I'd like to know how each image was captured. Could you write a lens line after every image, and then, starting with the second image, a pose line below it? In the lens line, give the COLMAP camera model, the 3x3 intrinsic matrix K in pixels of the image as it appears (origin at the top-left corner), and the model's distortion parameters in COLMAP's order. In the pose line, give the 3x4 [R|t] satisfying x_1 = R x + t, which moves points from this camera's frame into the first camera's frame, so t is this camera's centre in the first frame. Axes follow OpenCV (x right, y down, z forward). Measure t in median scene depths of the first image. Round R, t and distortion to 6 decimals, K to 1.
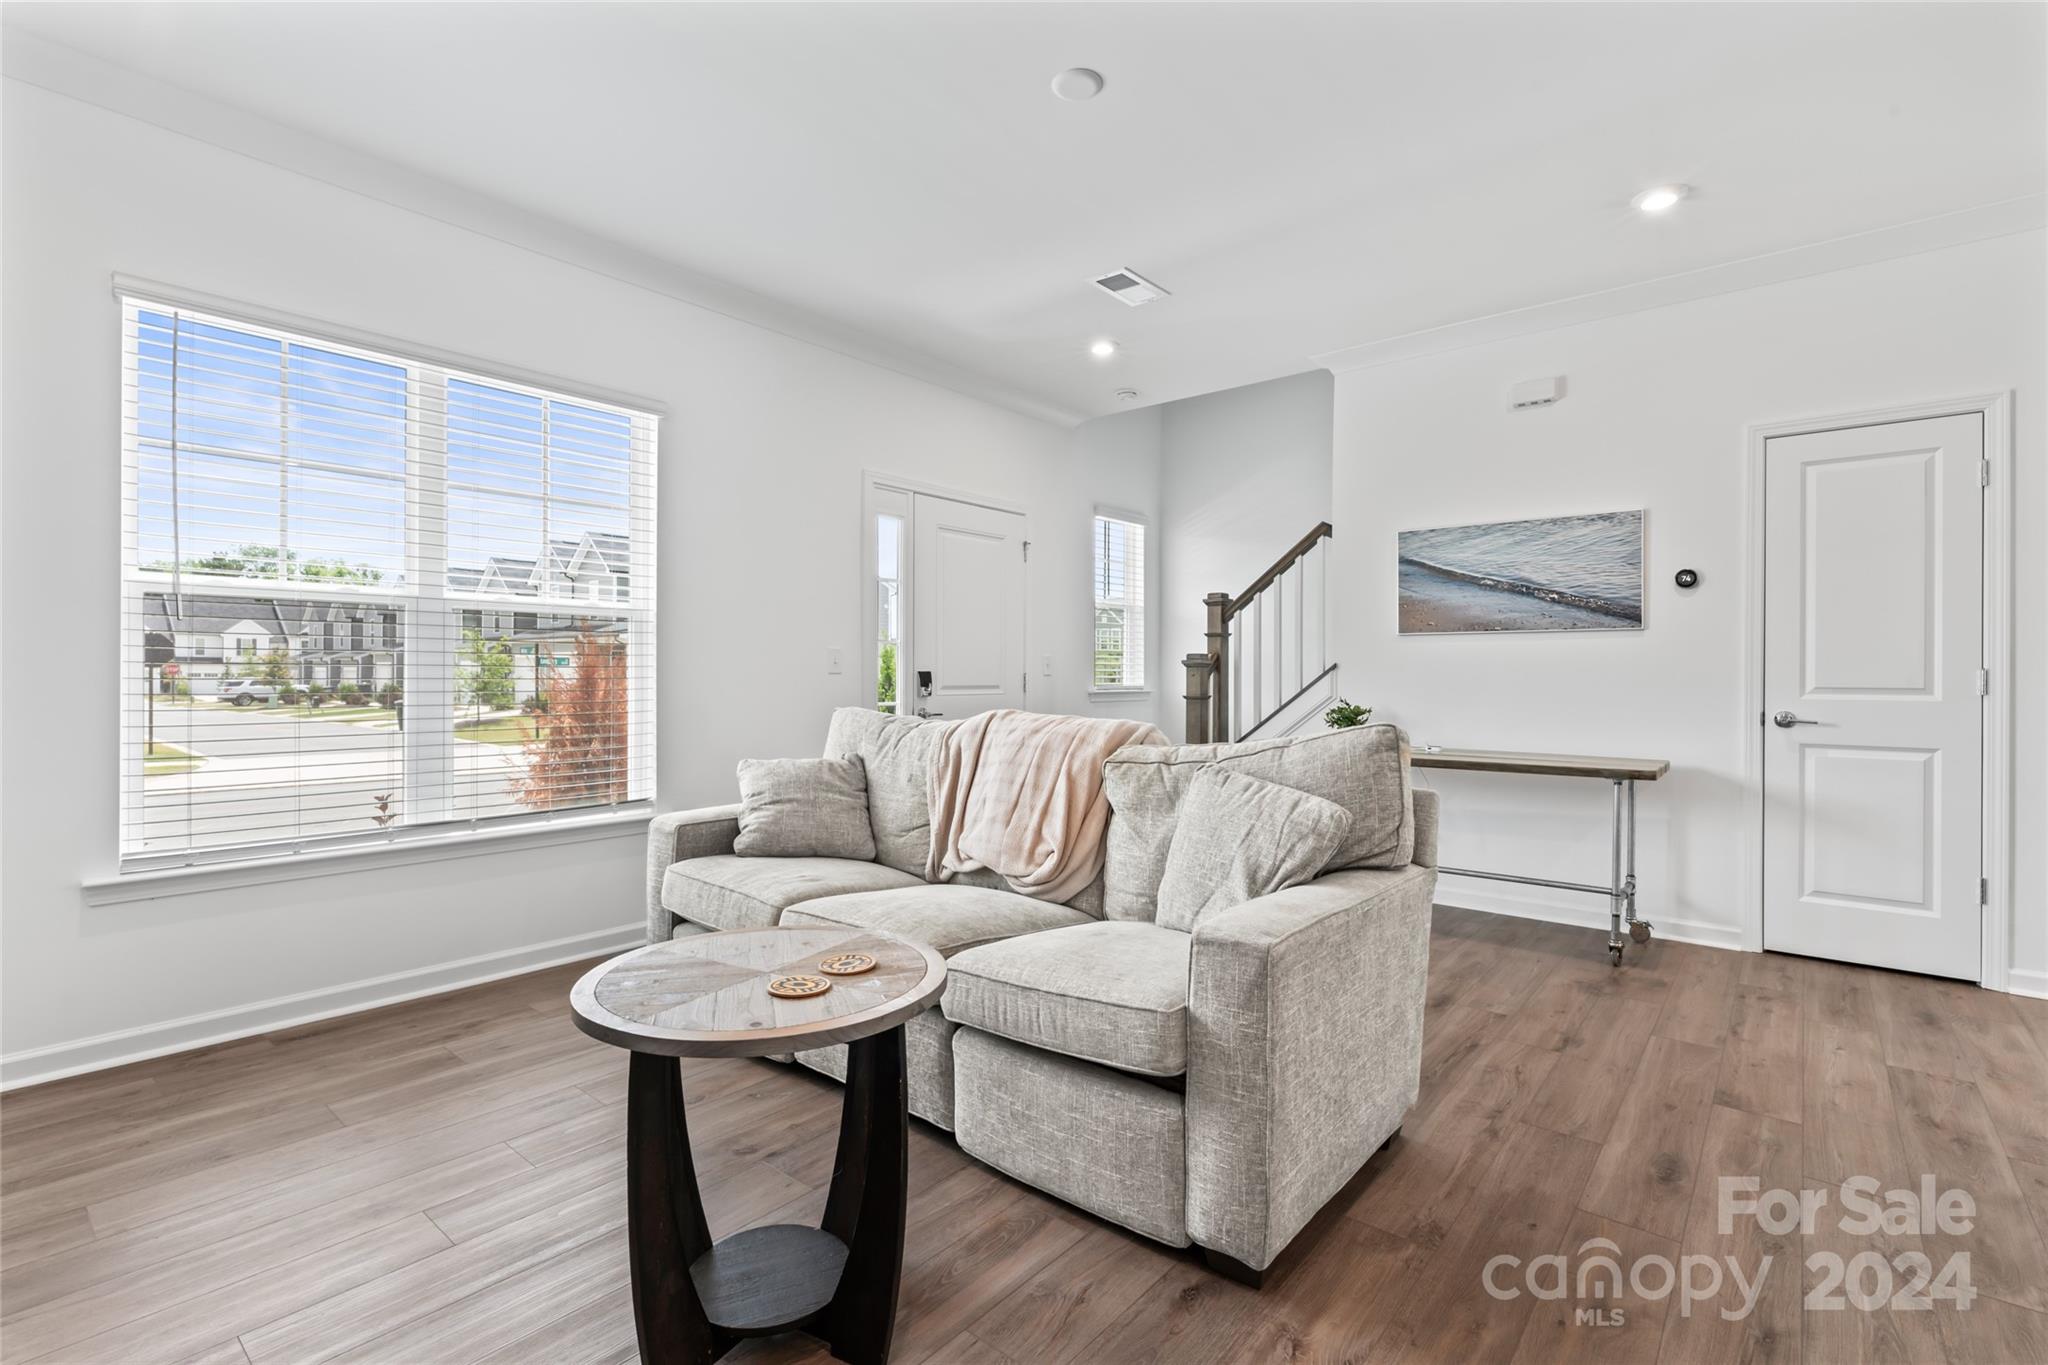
lens RADIAL K [[929.0, 0, 1026.0], [0, 929.0, 681.6], [0, 0, 1]] dist [0.003609, -0.001387]
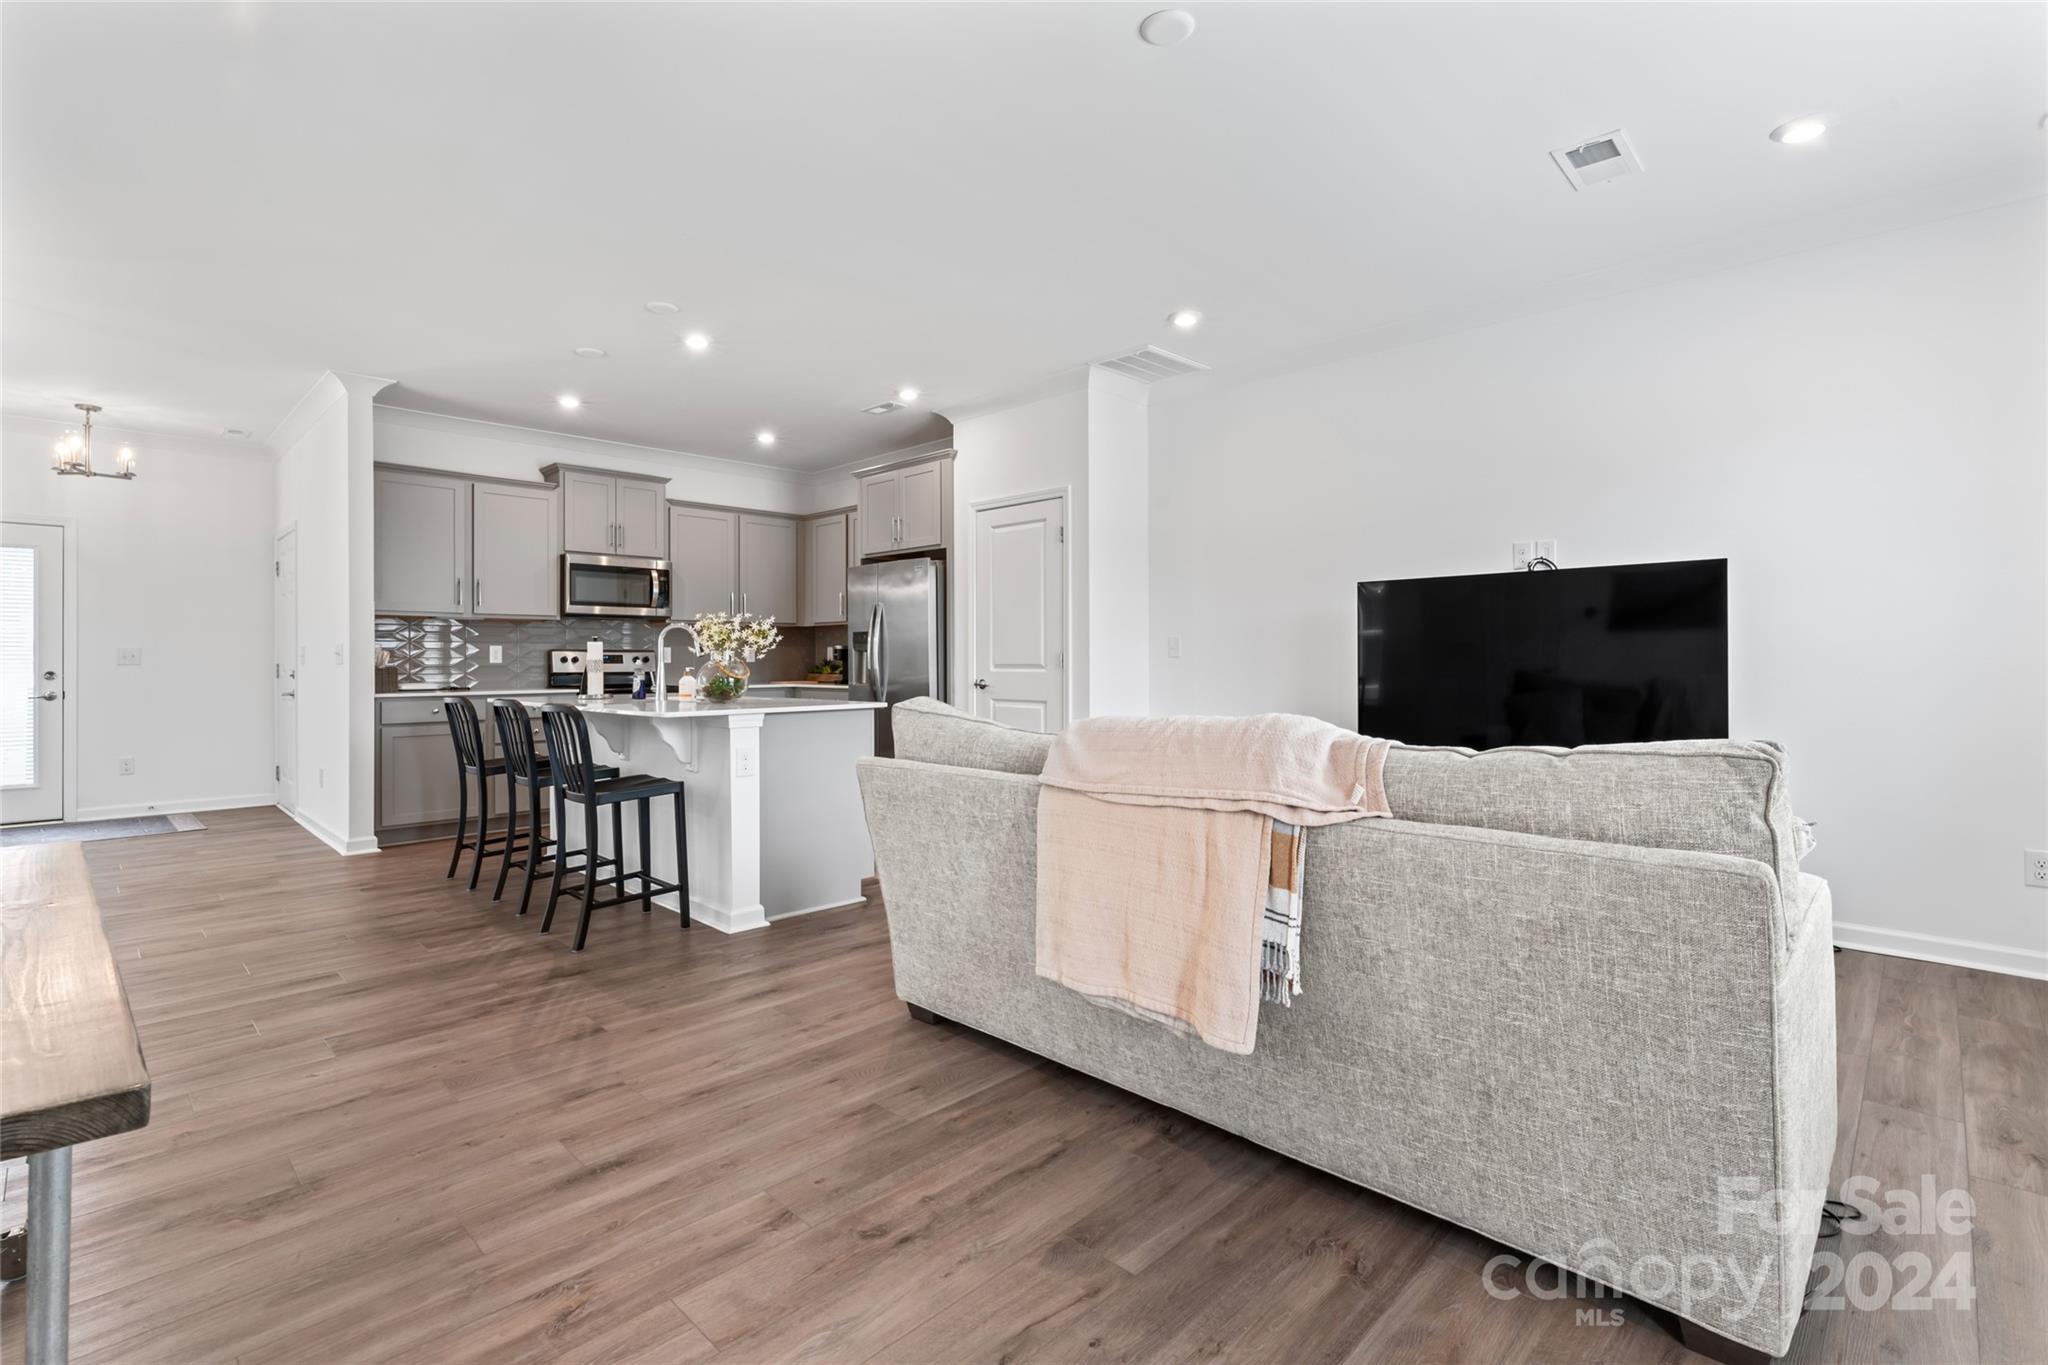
lens RADIAL K [[929.0, 0, 1021.5], [0, 929.0, 658.6], [0, 0, 1]] dist [0.003609, -0.001387]
pose [[-0.996814, 0.000455, 0.079757, 0.082372], [0.001218, 0.999954, 0.009524, -0.010668], [-0.079749, 0.009591, -0.996769, 1.254460]]
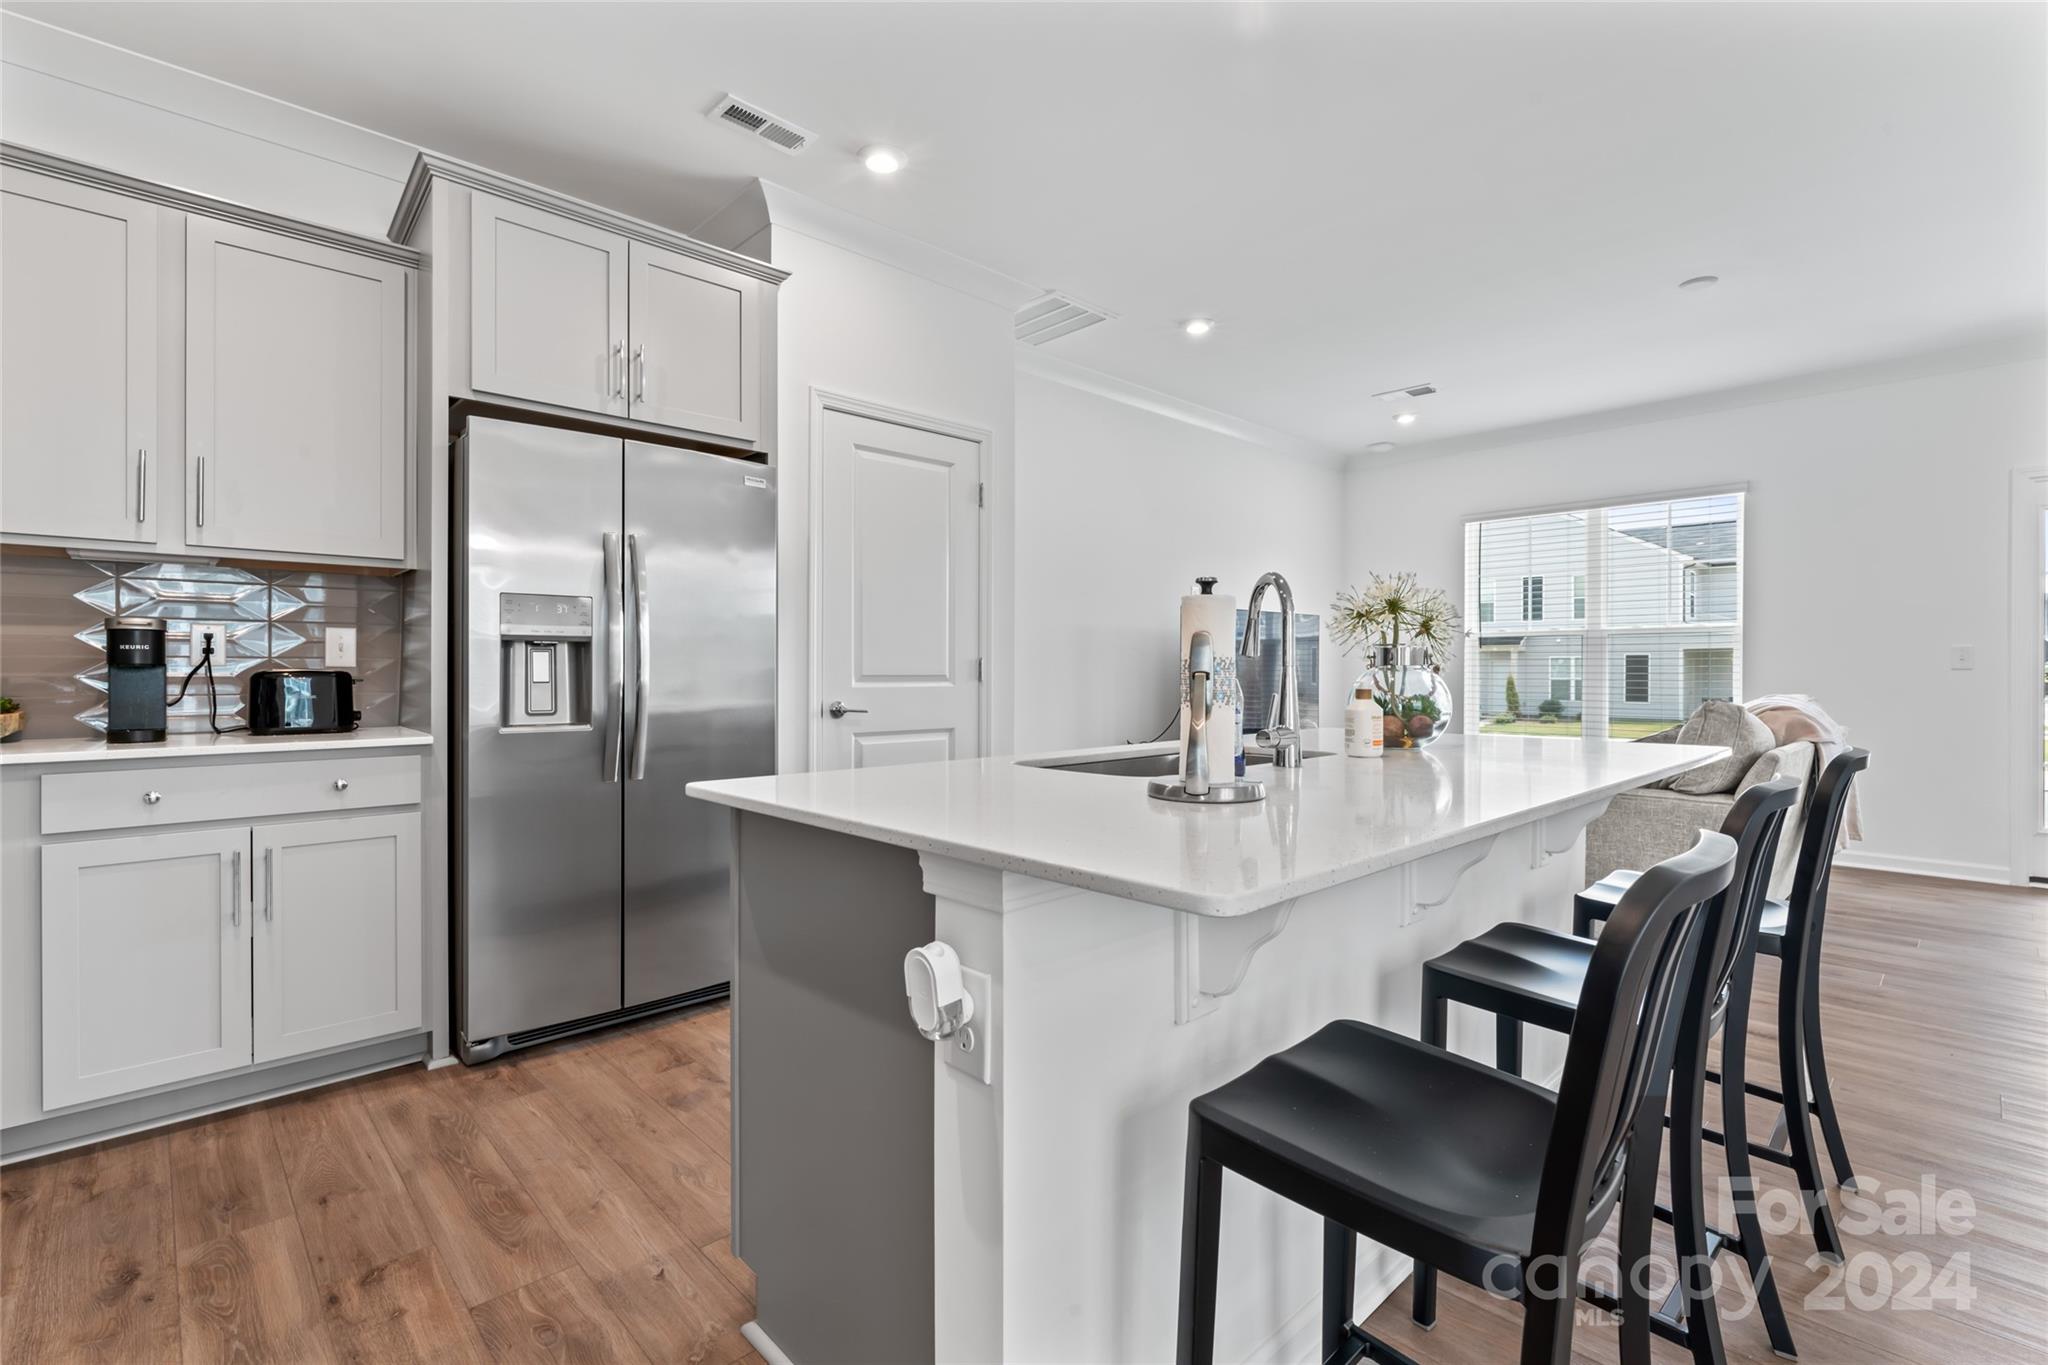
lens RADIAL K [[929.0, 0, 1031.9], [0, 929.0, 661.7], [0, 0, 1]] dist [0.003609, -0.001387]
pose [[-0.107569, -0.013383, -0.994108, 1.102802], [-0.010908, 0.999865, -0.012281, 0.008125], [0.994138, 0.009523, -0.107701, 0.044034]]
